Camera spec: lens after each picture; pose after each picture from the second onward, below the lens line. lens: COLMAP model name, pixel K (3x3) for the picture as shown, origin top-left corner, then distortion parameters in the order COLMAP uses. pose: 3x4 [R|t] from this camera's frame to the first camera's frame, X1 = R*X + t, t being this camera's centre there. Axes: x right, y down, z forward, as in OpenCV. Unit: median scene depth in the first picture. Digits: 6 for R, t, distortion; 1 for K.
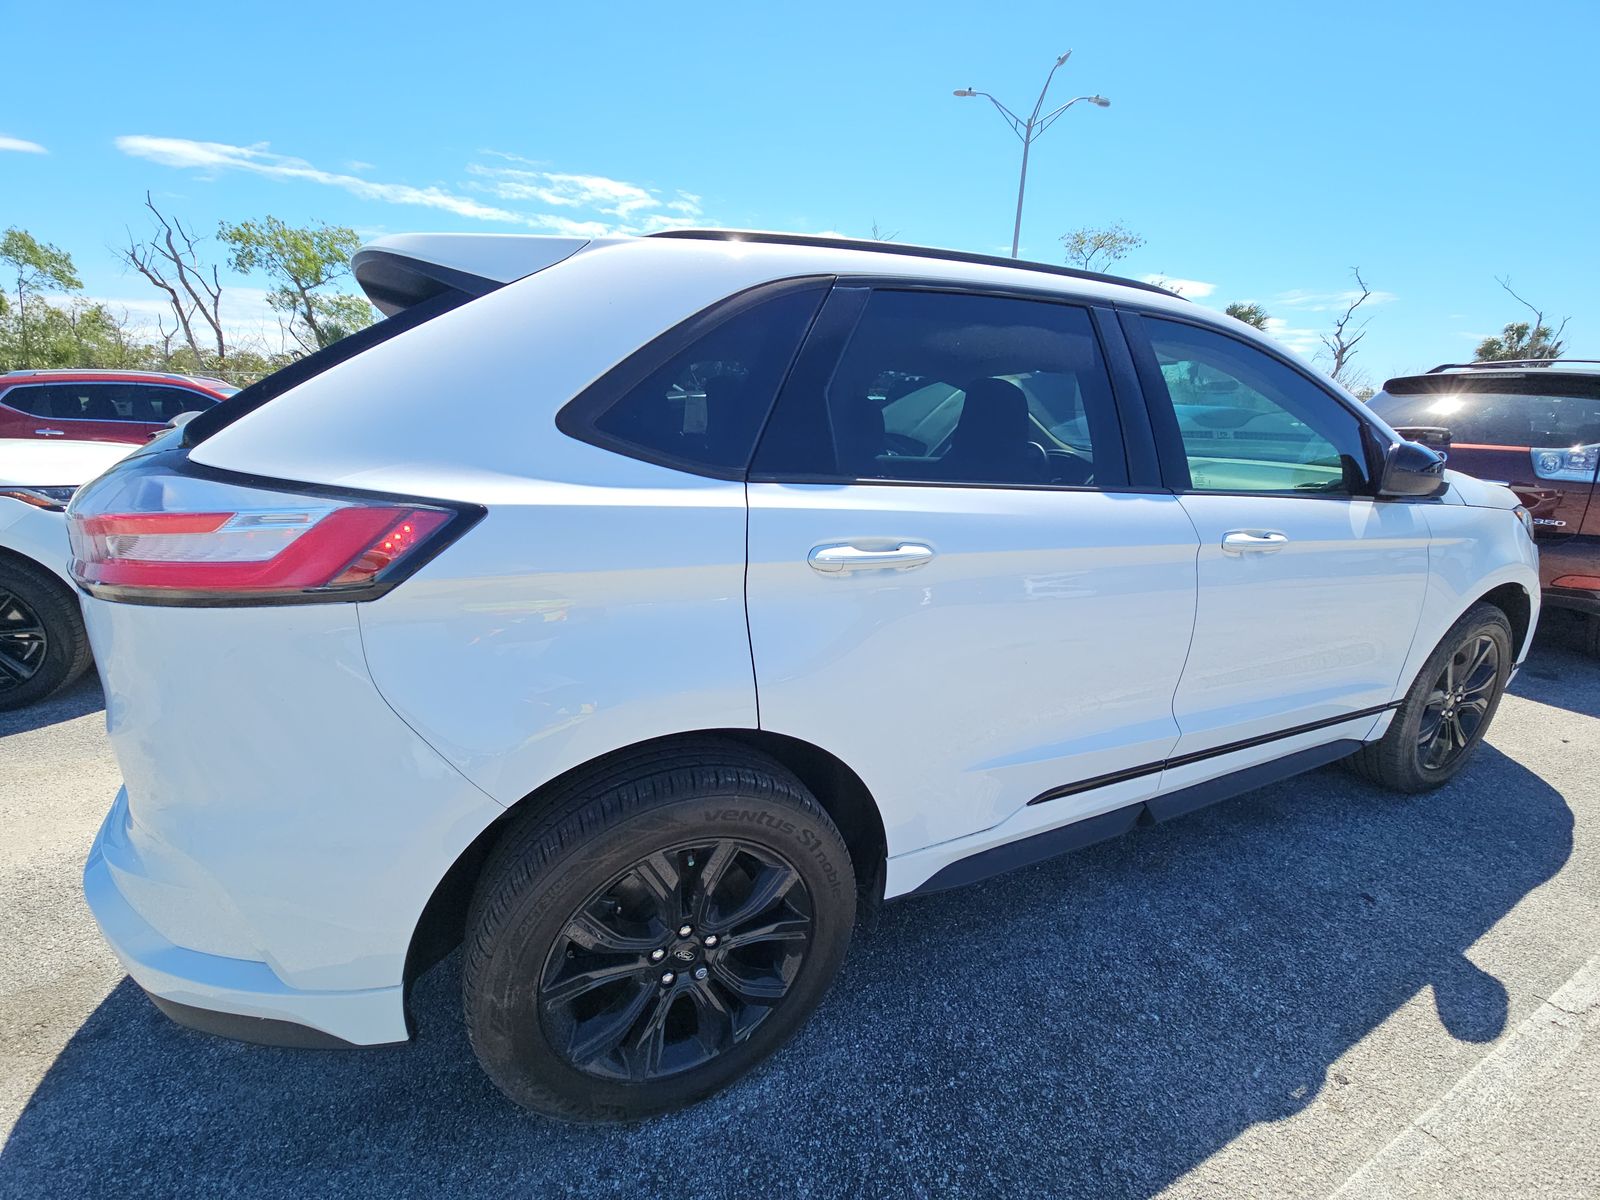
lens RADIAL K [[648.8, 0, 802.3], [0, 648.8, 612.3], [0, 0, 1]] dist [0.022424, -0.023378]
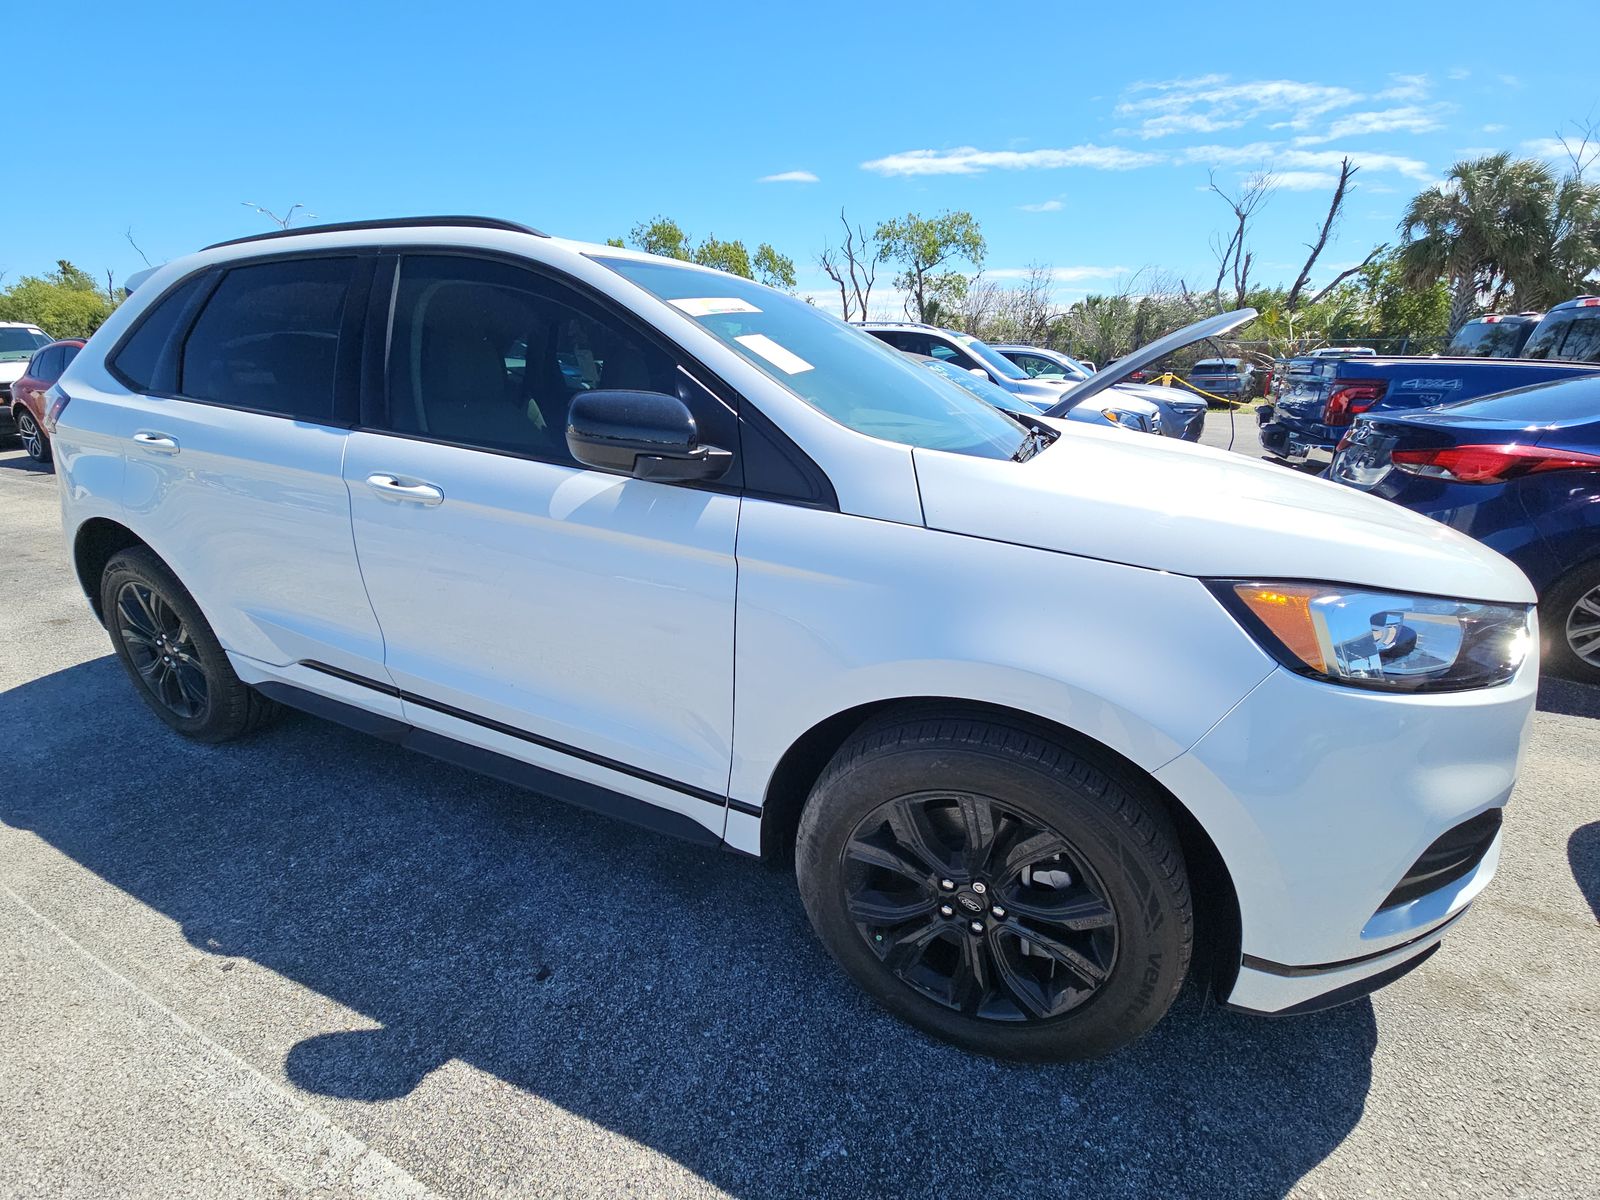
lens RADIAL K [[632.7, 0, 806.6], [0, 632.7, 609.3], [0, 0, 1]] dist [0.007908, -0.008366]
pose [[0.673928, 0.242424, -0.697891, 0.235908], [-0.197372, 0.969376, 0.146134, -0.030967], [0.711945, 0.039260, 0.701137, 0.098021]]
